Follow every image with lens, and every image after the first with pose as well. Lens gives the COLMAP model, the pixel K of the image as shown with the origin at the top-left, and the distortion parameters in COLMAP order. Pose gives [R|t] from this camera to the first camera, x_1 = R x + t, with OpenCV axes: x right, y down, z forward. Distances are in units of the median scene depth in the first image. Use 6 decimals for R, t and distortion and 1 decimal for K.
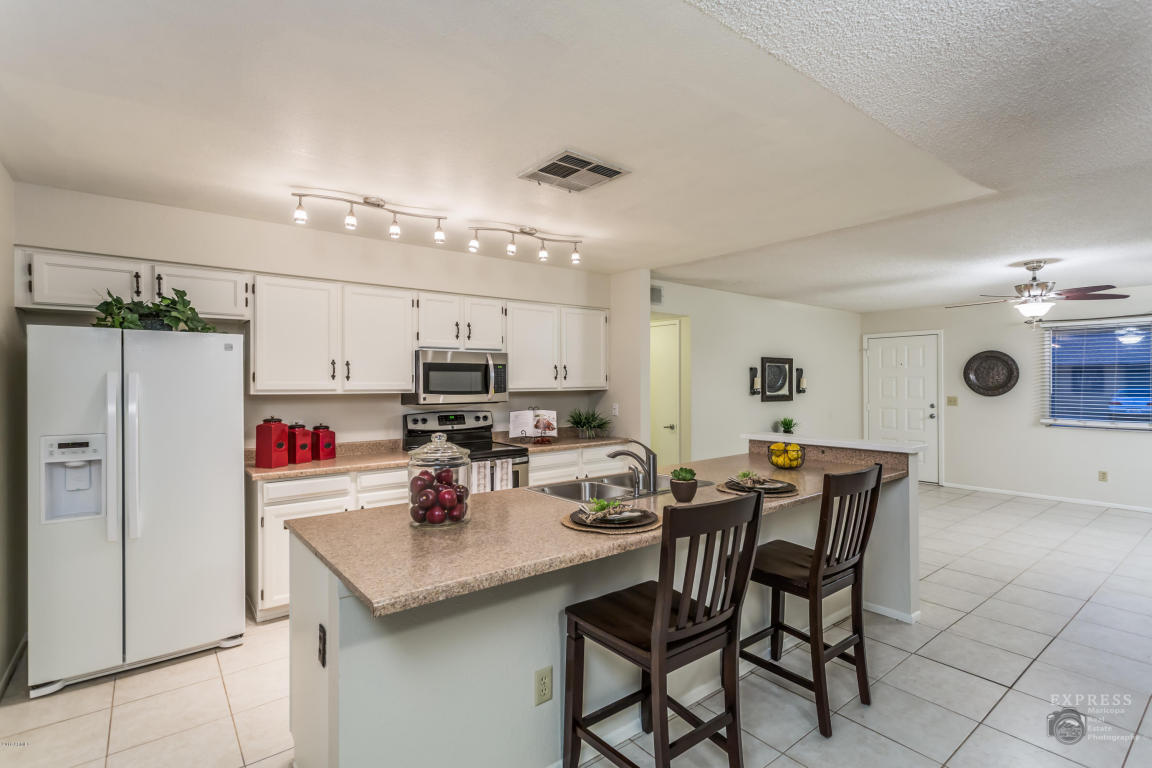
lens RADIAL K [[556.0, 0, 588.2], [0, 556.0, 378.5], [0, 0, 1]] dist [-0.019546, 0.005945]
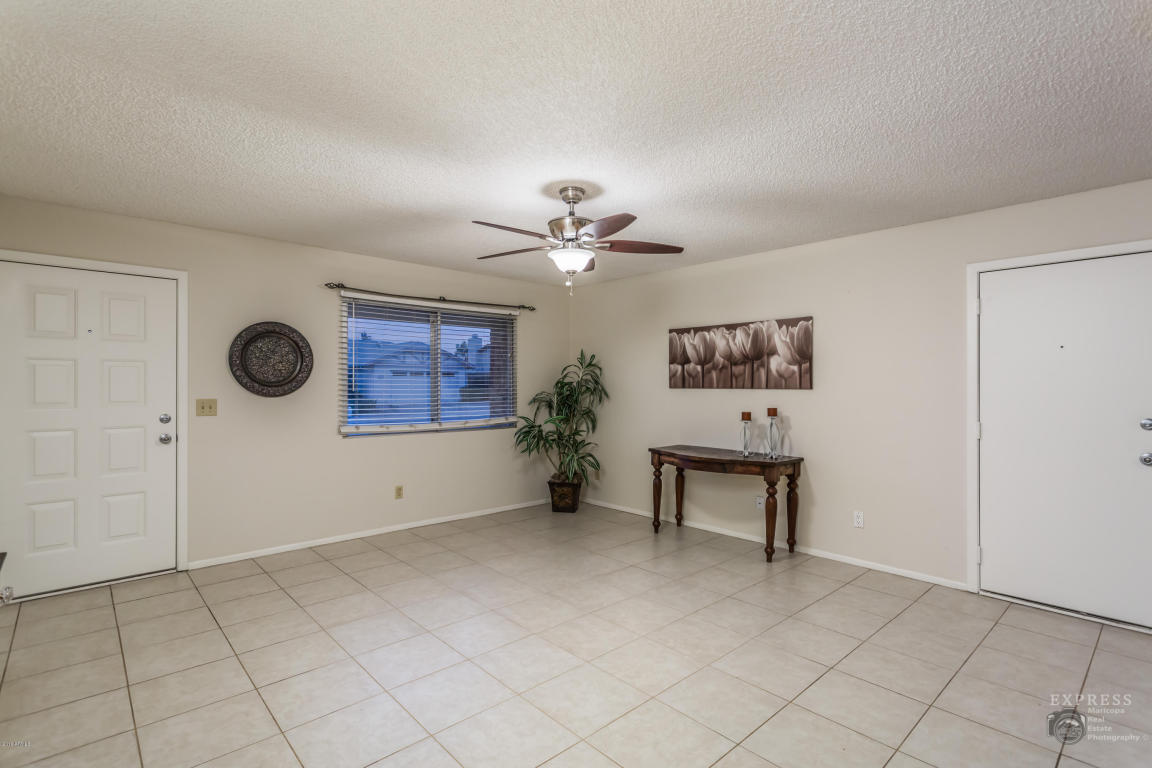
lens RADIAL K [[556.0, 0, 584.0], [0, 556.0, 383.3], [0, 0, 1]] dist [-0.019546, 0.005945]
pose [[-0.065016, 0.002097, 0.997882, 0.099492], [-0.010649, 0.999939, -0.002795, 0.015663], [-0.997827, -0.010808, -0.064989, 0.711121]]
